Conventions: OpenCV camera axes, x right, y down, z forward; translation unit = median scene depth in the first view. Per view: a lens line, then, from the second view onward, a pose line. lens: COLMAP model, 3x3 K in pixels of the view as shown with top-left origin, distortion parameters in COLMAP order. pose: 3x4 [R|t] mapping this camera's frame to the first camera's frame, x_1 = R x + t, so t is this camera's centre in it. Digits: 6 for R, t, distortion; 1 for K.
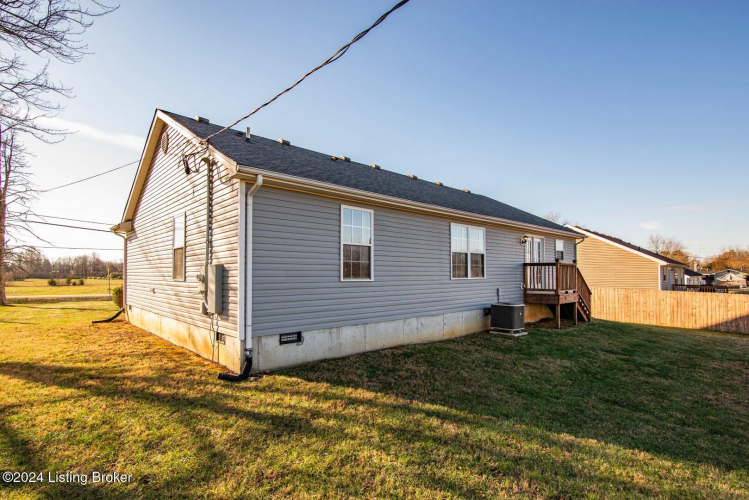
lens RADIAL K [[377.0, 0, 368.5], [0, 377.0, 270.1], [0, 0, 1]] dist [-0.001289, 0.000965]
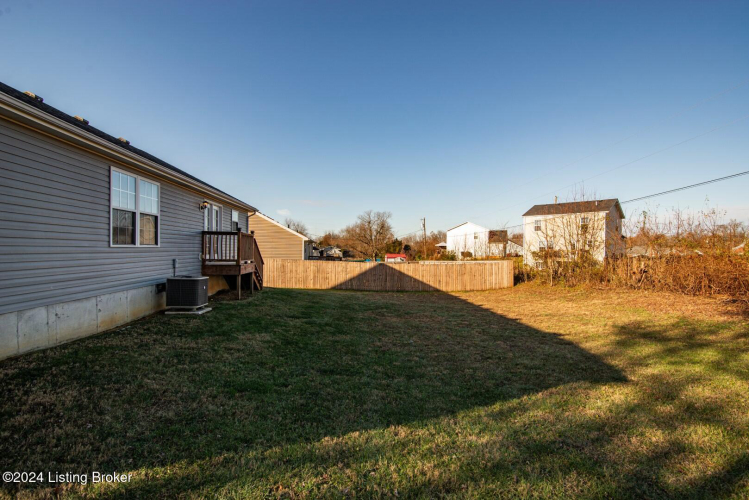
lens RADIAL K [[350.2, 0, 379.2], [0, 350.2, 250.9], [0, 0, 1]] dist [-0.013950, -0.001130]
pose [[0.607791, 0.005546, 0.794078, 0.007729], [-0.019175, 0.999787, 0.007694, 0.018204], [-0.793866, -0.019903, 0.607767, 0.200550]]
